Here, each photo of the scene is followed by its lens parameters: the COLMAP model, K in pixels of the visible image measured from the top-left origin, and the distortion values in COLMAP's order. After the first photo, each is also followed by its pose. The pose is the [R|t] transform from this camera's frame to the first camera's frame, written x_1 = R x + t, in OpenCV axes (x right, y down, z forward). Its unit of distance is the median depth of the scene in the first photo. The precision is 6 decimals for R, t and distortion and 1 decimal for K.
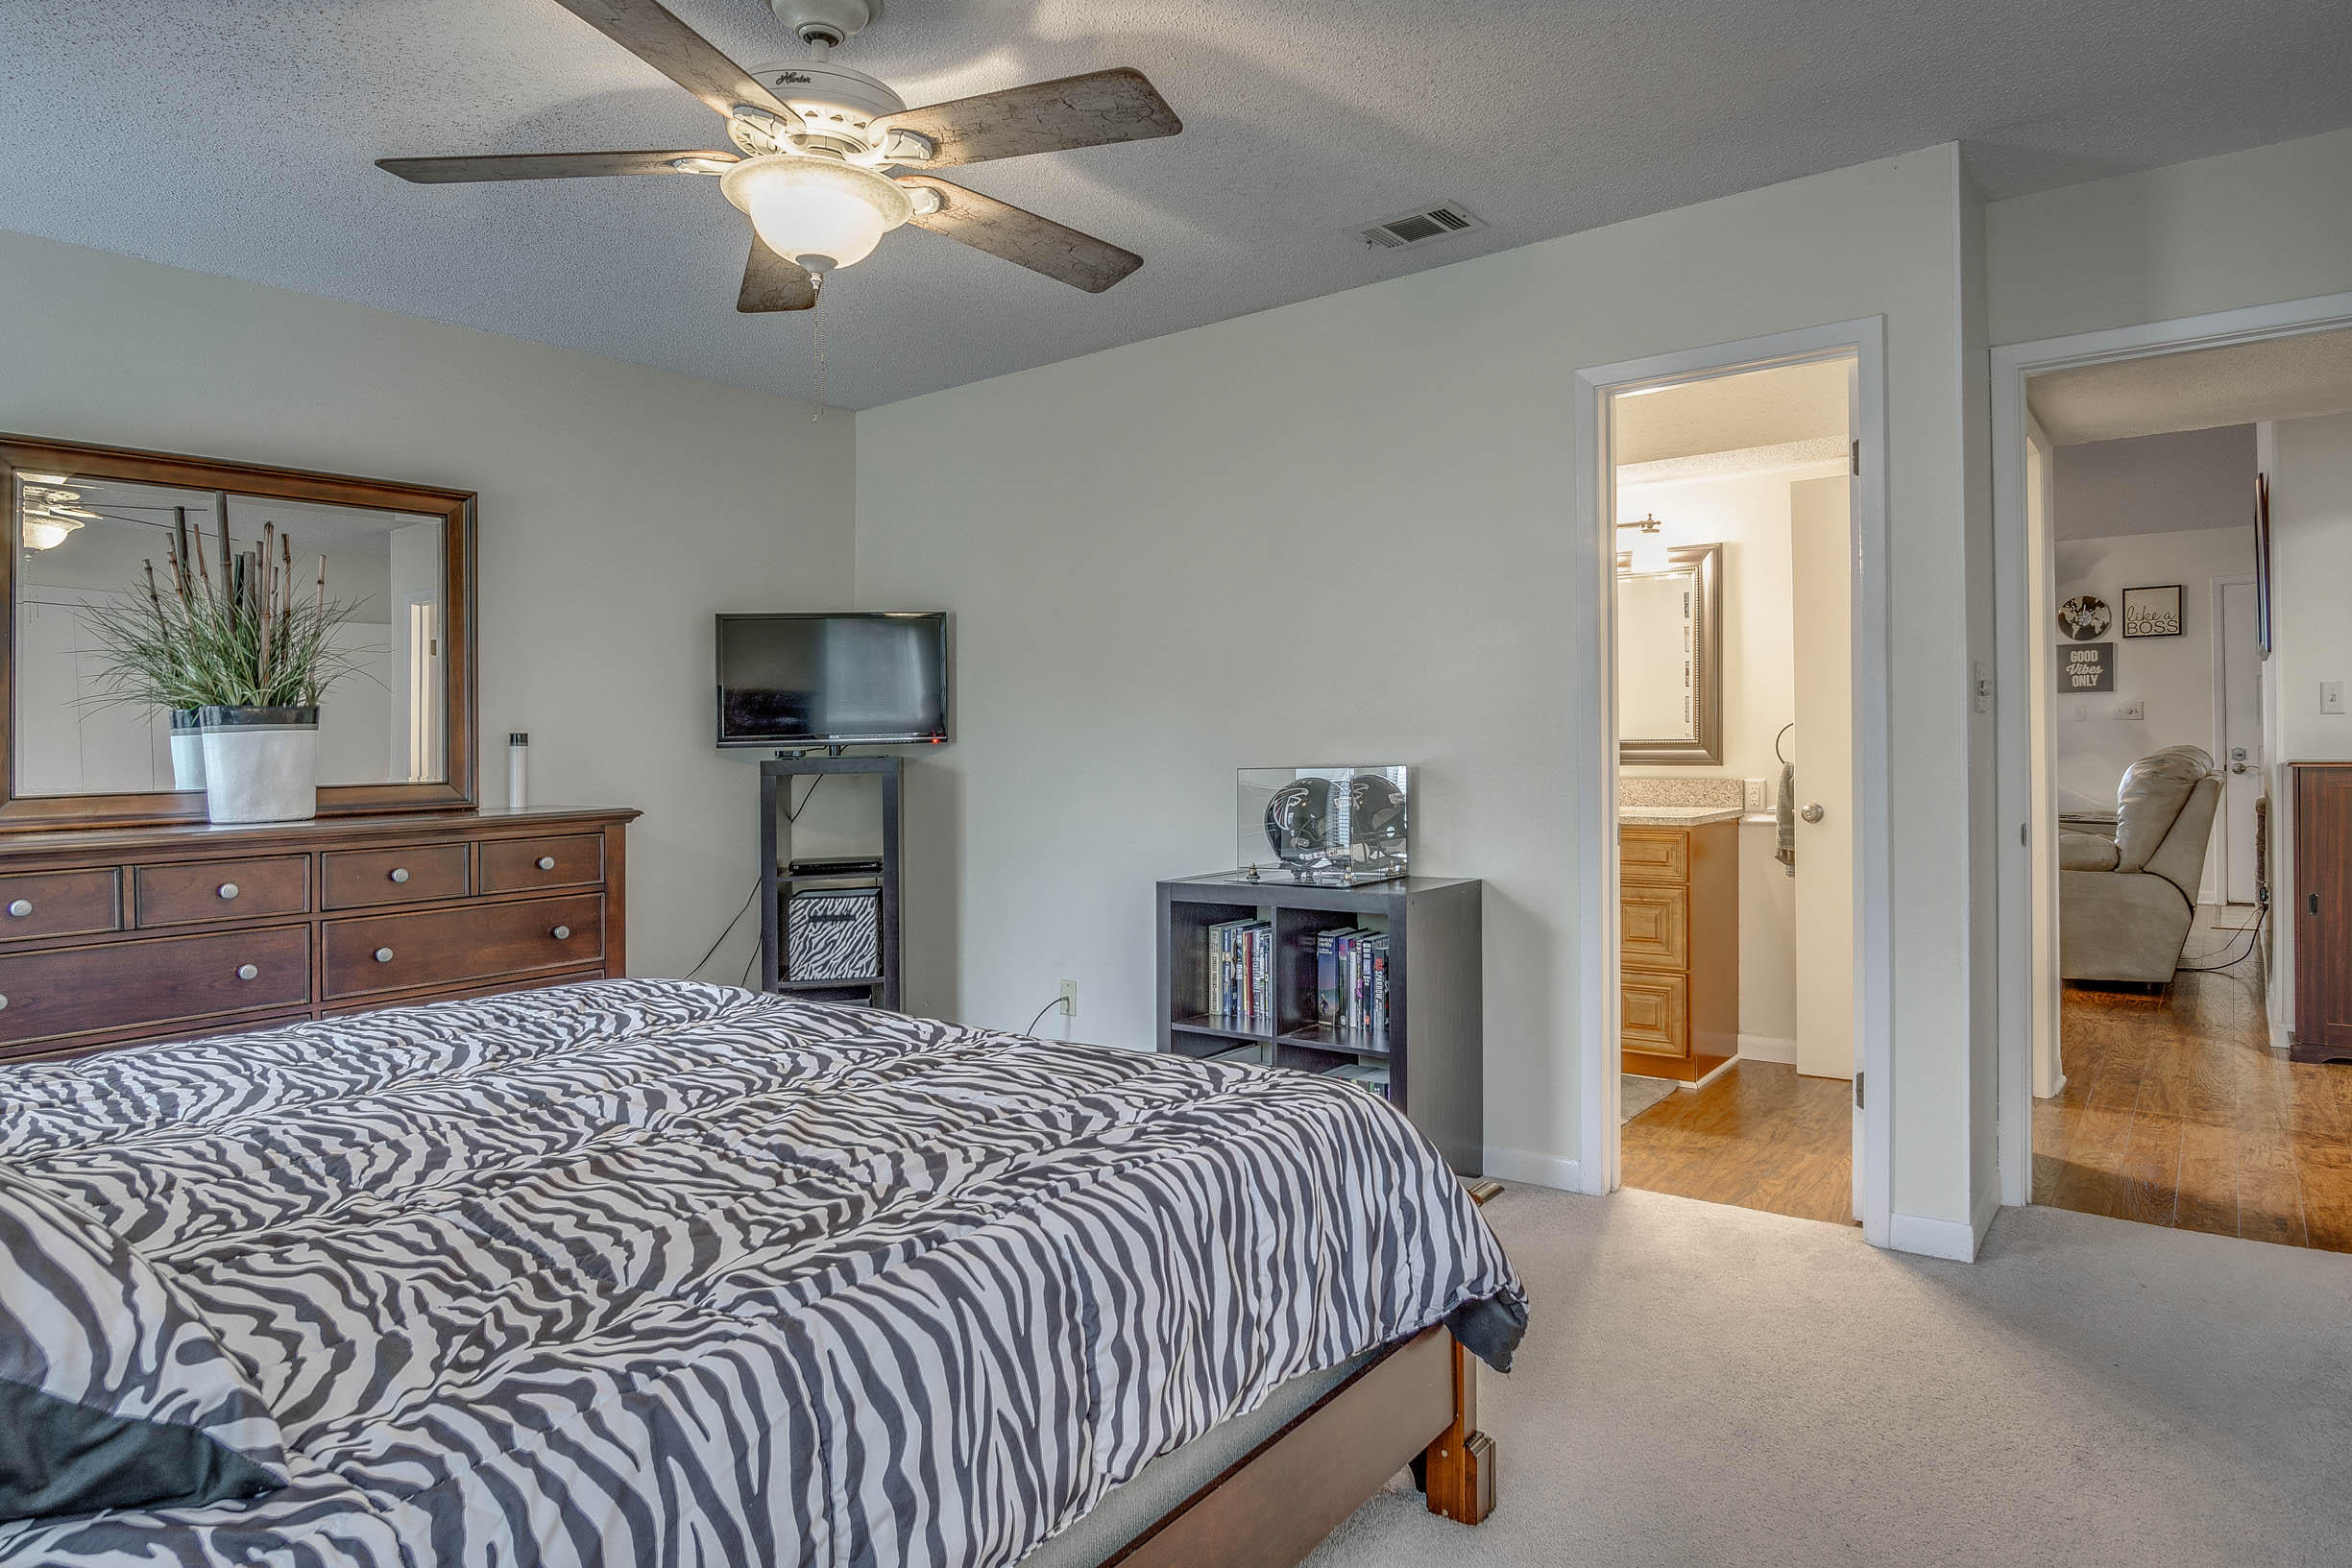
lens RADIAL K [[1385.5, 0, 1212.6], [0, 1385.5, 732.4], [0, 0, 1]] dist [-0.032911, 0.007091]
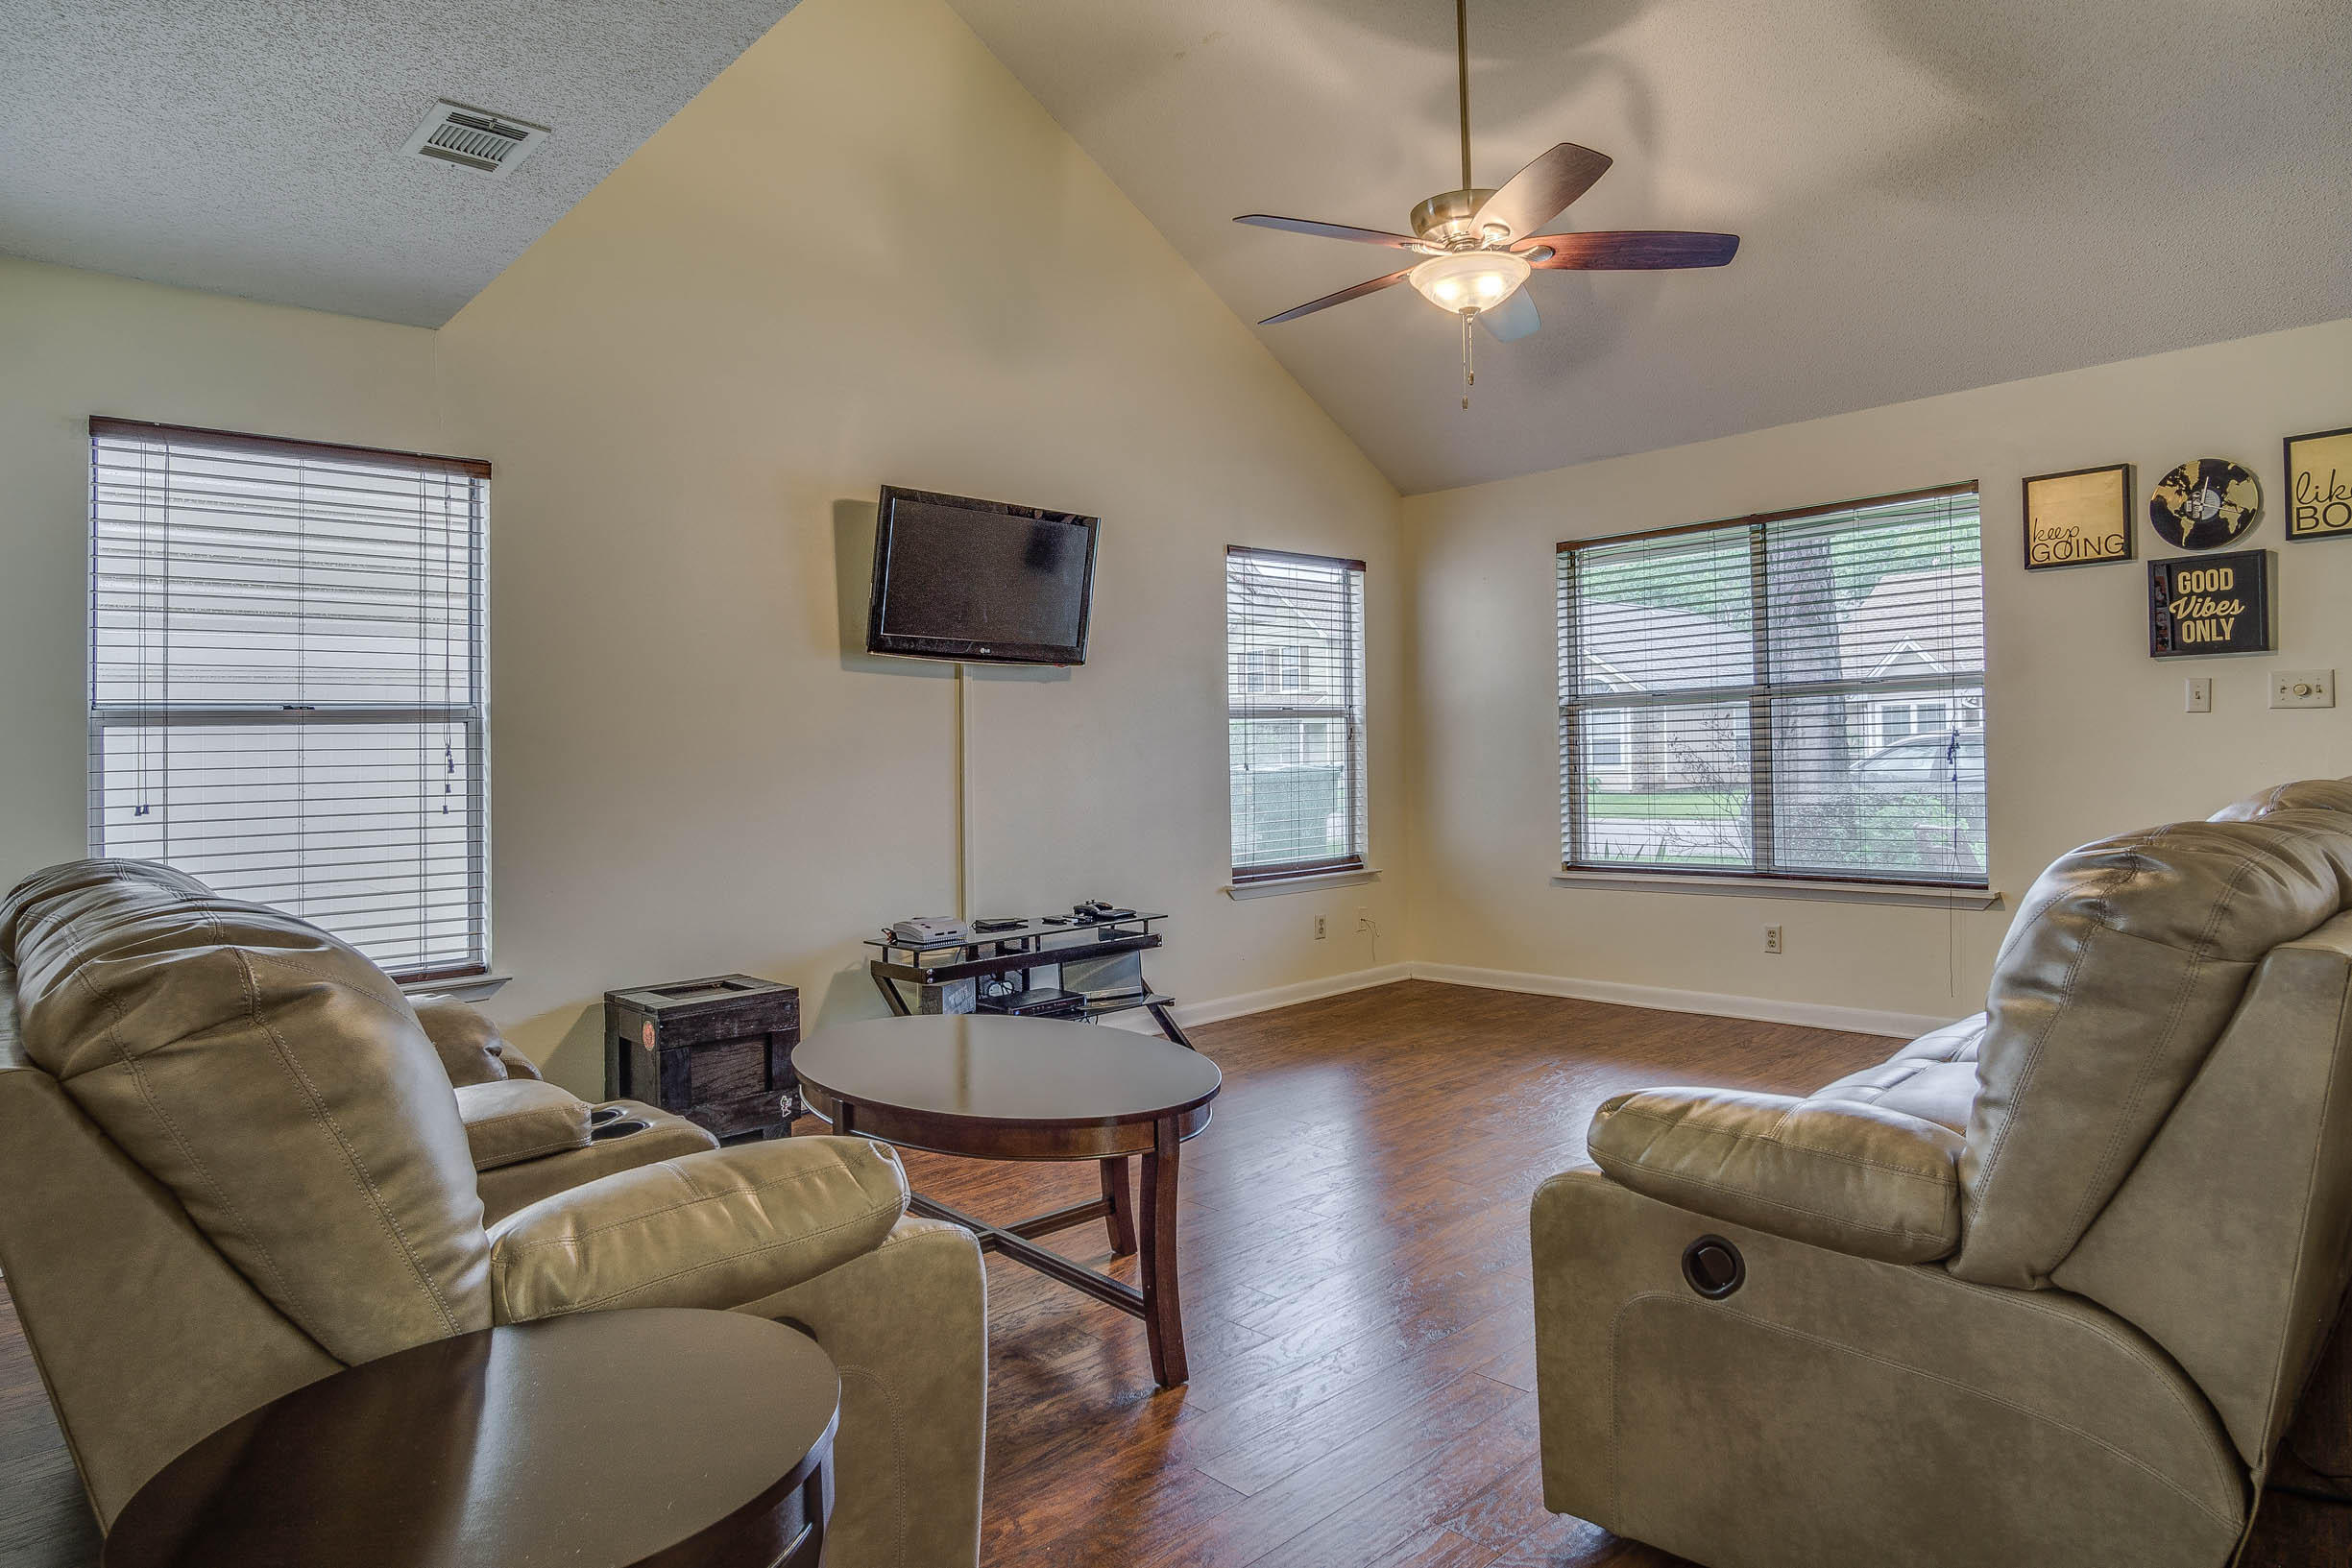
lens RADIAL K [[1351.0, 0, 1214.2], [0, 1351.0, 730.8], [0, 0, 1]] dist [-0.022260, 0.000799]
pose [[0.985336, -0.011604, -0.170229, 0.368716], [0.010777, 0.999925, -0.005779, -0.002766], [0.170284, 0.003860, 0.985388, 0.468410]]
